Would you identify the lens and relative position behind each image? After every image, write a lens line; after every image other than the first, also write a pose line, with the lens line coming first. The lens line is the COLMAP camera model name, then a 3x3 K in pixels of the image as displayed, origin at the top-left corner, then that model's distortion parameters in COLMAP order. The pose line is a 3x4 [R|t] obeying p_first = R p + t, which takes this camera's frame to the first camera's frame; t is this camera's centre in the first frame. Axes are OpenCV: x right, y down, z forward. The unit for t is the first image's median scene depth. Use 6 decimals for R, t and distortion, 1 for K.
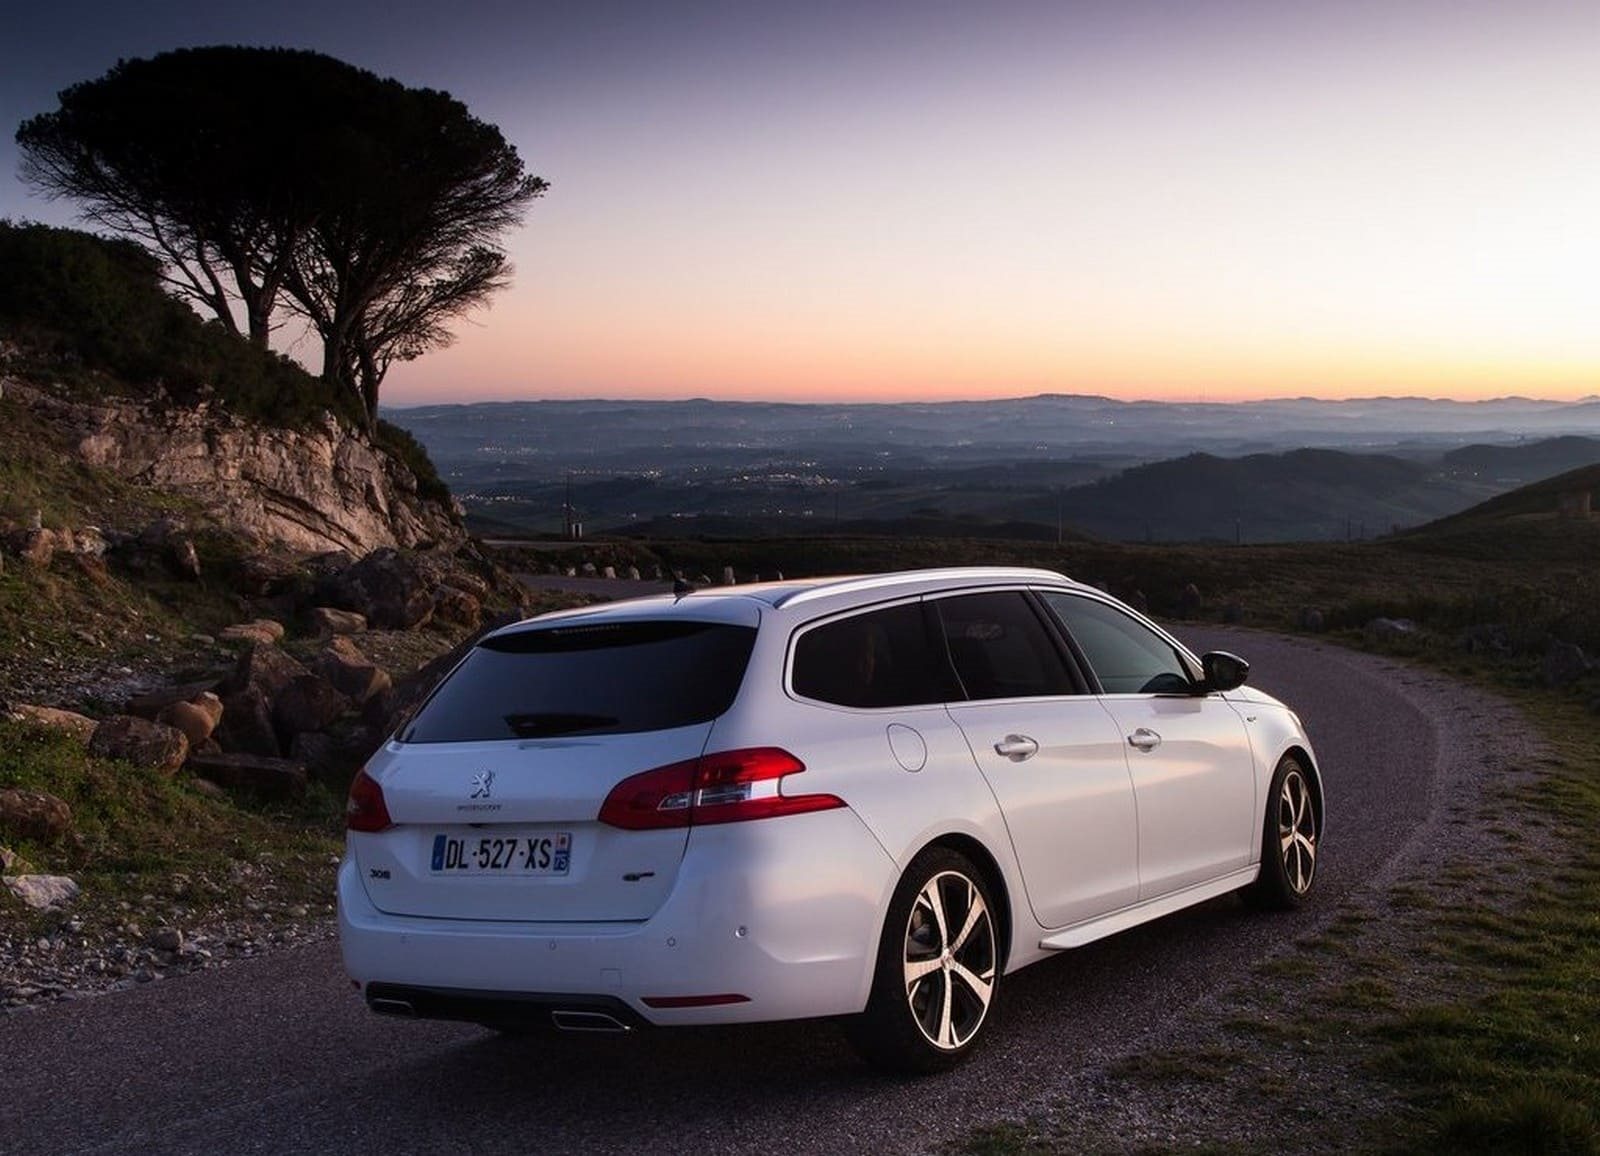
lens RADIAL K [[2008.4, 0, 895.0], [0, 2008.4, 618.2], [0, 0, 1]] dist [0.054210, -0.047345]
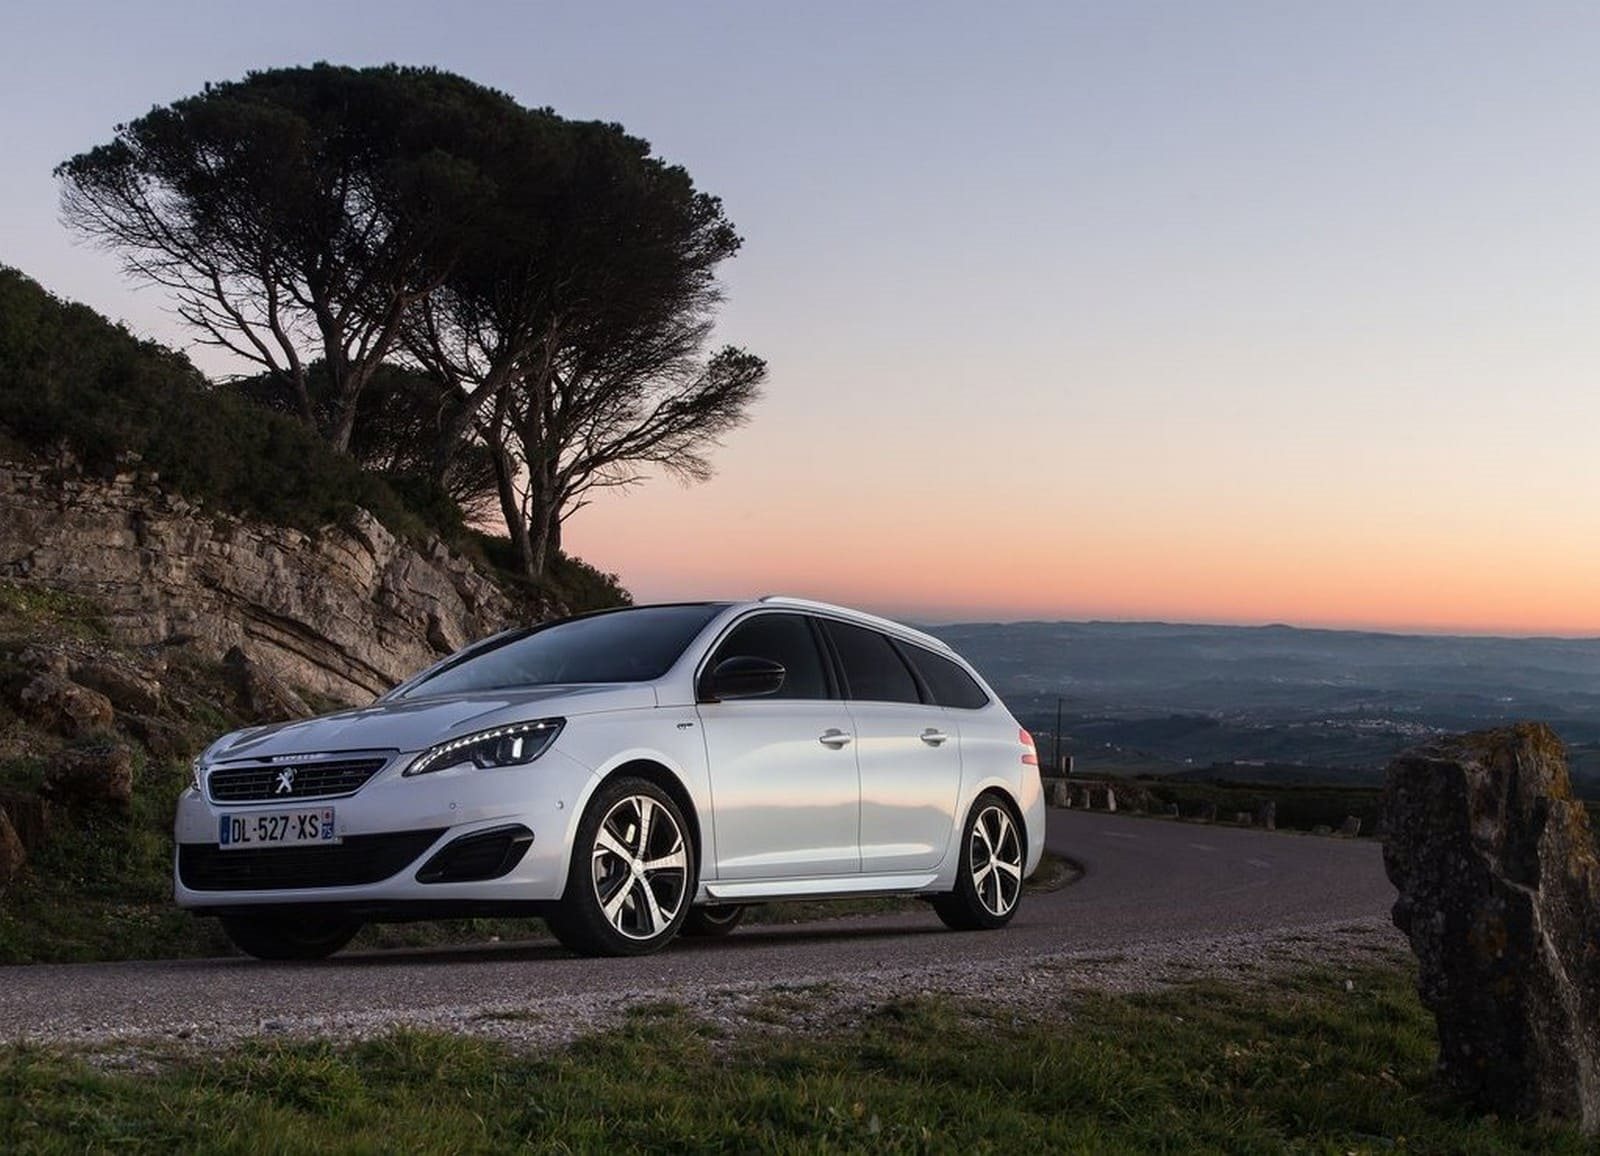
lens RADIAL K [[2296.7, 0, 890.5], [0, 2296.7, 602.1], [0, 0, 1]] dist [0.025259, 0.022891]
pose [[0.954233, 0.025673, -0.297961, 0.133109], [-0.063569, 0.990953, -0.118198, 0.016303], [0.292231, 0.131730, 0.947232, 0.207883]]
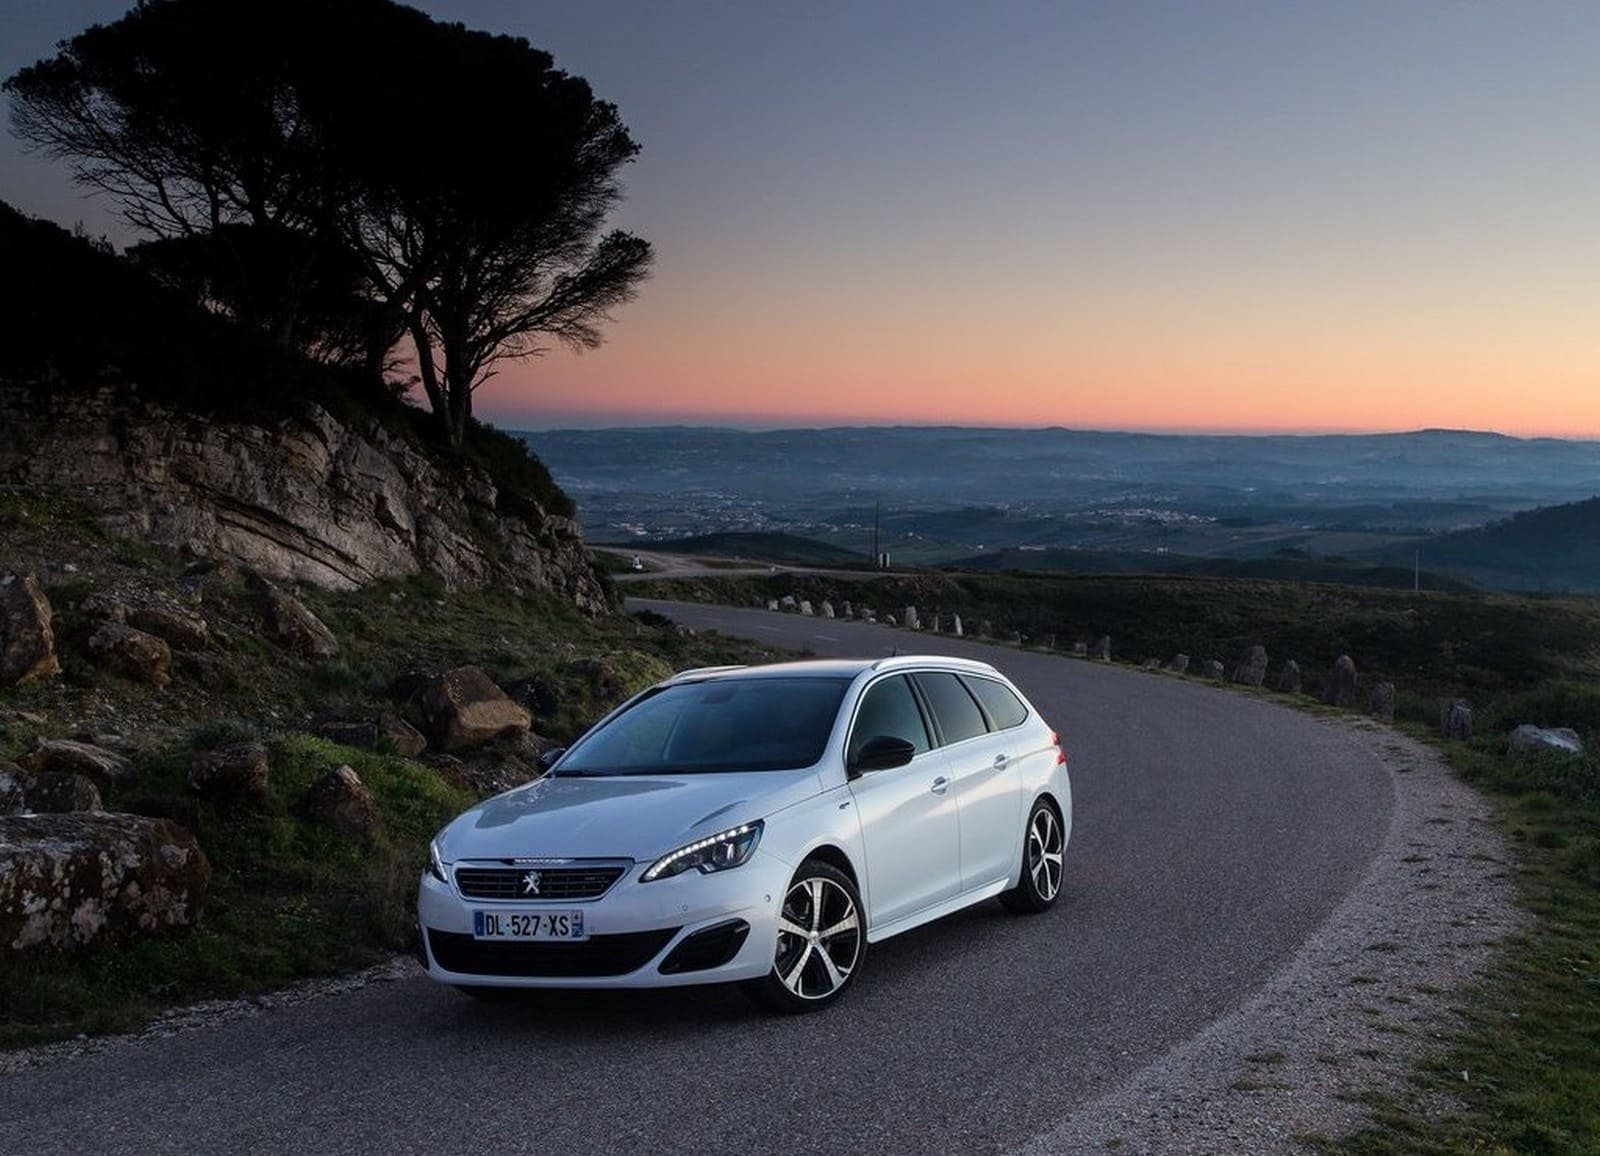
lens RADIAL K [[2008.4, 0, 895.0], [0, 2008.4, 618.2], [0, 0, 1]] dist [0.054210, -0.047345]
pose [[0.978438, 0.038351, -0.202948, 0.104845], [-0.041802, 0.999045, -0.012741, -0.011320], [0.202265, 0.020950, 0.979107, 0.190261]]
